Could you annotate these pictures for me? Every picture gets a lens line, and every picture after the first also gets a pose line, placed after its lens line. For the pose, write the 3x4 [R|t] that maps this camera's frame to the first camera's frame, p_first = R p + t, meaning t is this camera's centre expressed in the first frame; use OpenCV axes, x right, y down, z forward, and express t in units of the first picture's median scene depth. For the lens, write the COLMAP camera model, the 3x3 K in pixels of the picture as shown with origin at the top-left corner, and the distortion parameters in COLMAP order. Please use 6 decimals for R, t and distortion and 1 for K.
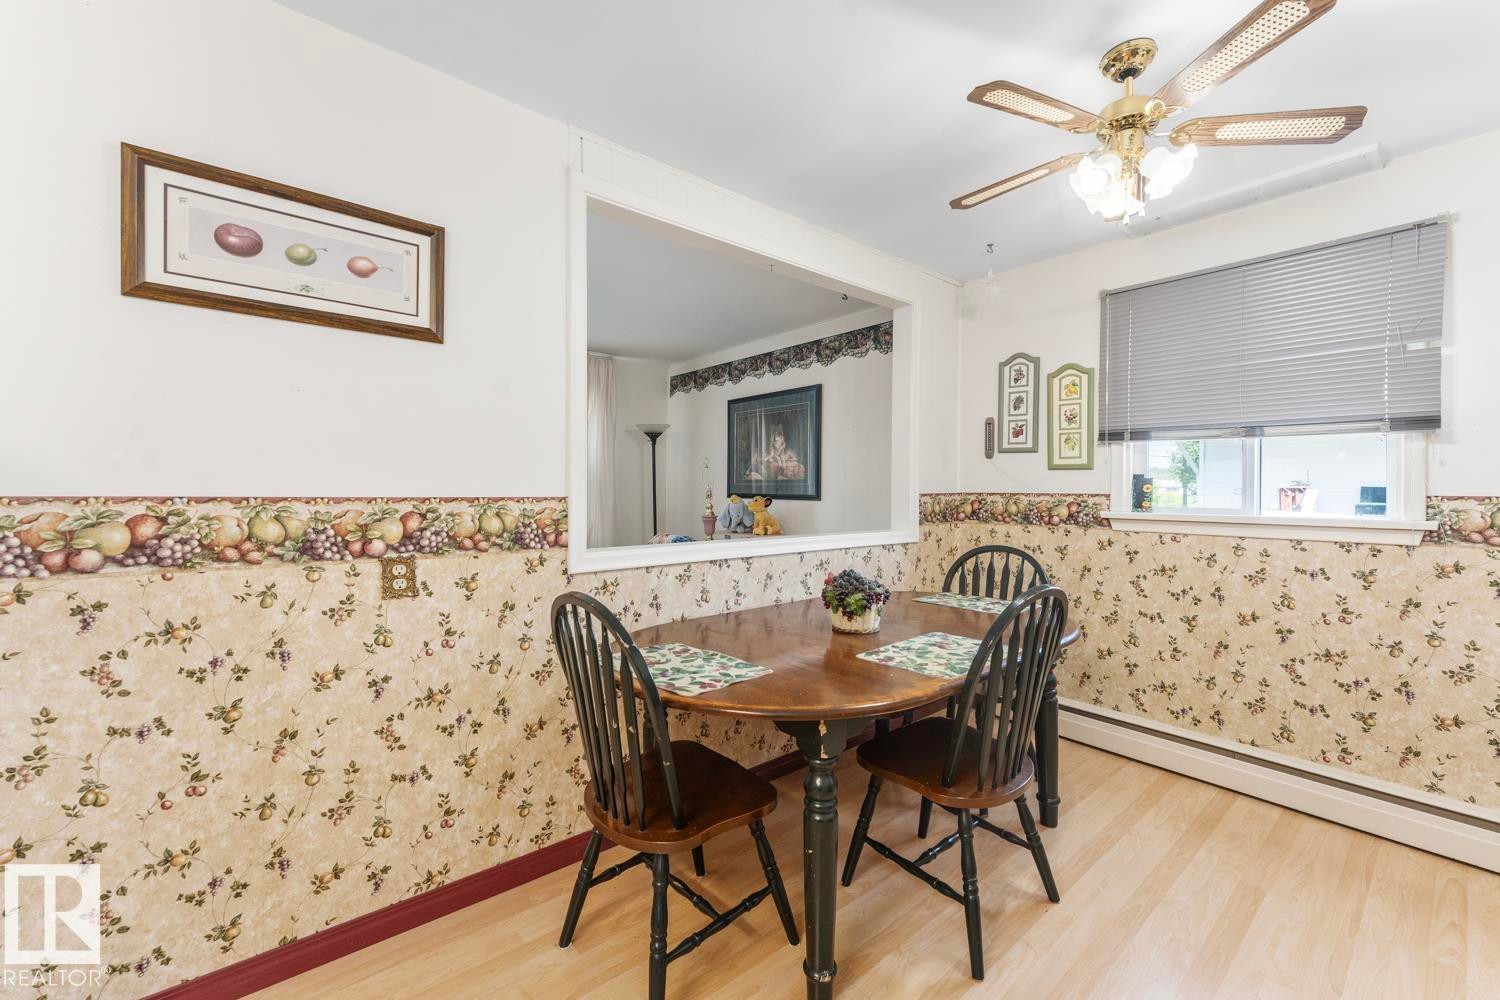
lens RADIAL K [[654.9, 0, 683.7], [0, 654.9, 489.2], [0, 0, 1]] dist [0.004373, -0.001185]
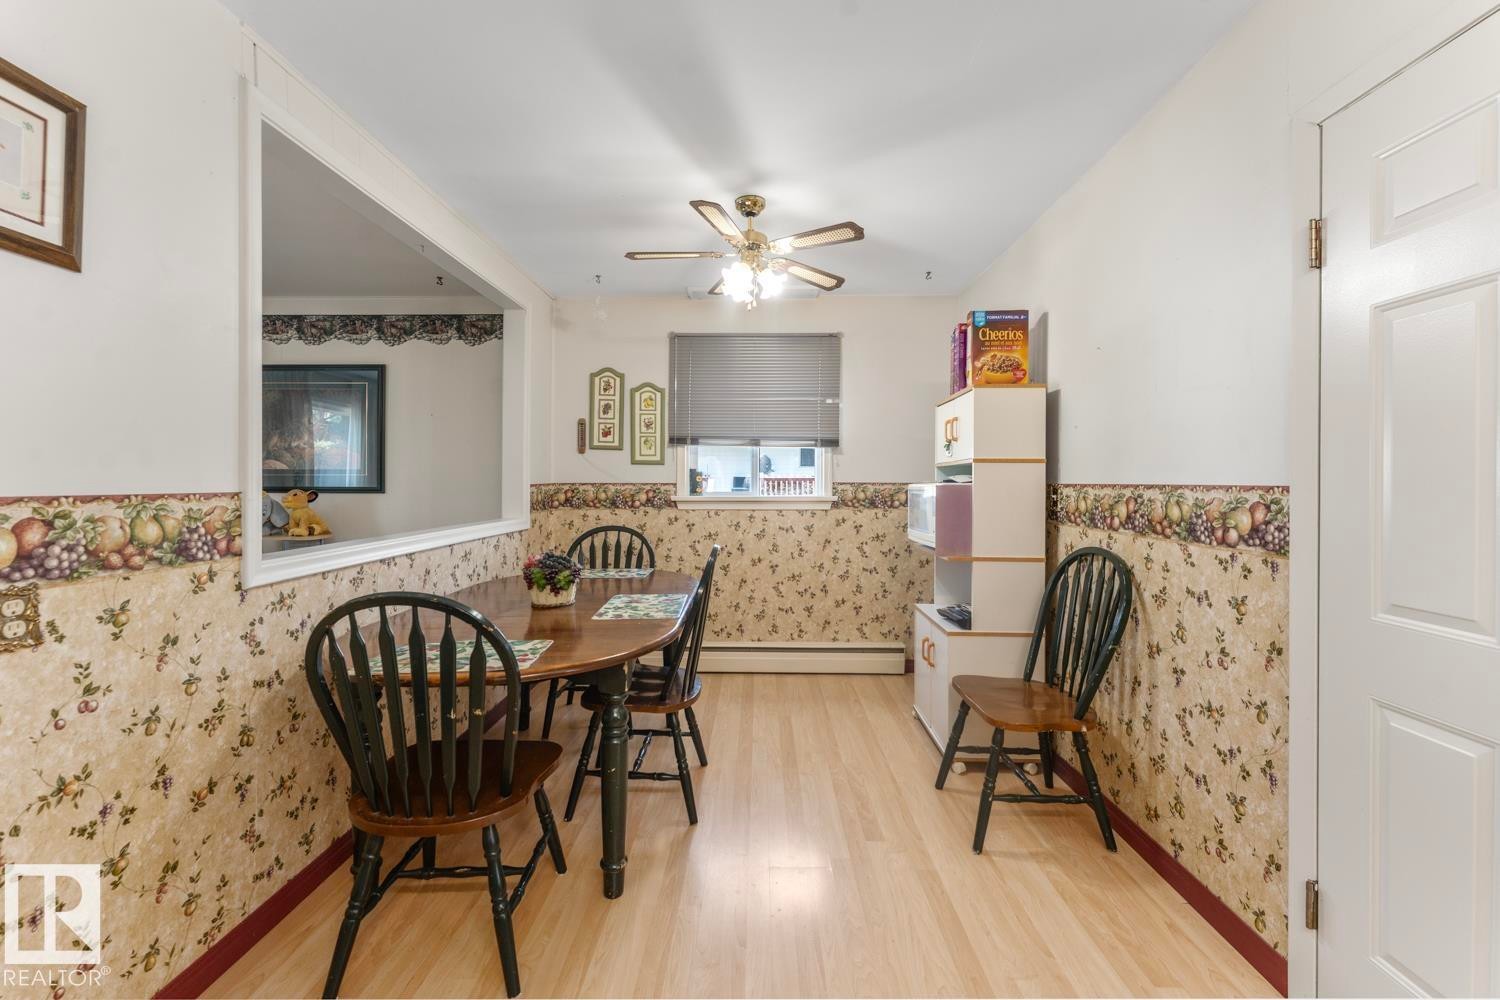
lens RADIAL K [[761.2, 0, 748.1], [0, 761.2, 488.5], [0, 0, 1]] dist [-0.000427, -0.000595]
pose [[0.577336, -0.013747, 0.816391, -0.575822], [0.004700, 0.999898, 0.013513, -0.002105], [-0.816493, -0.003965, 0.577342, -0.032269]]
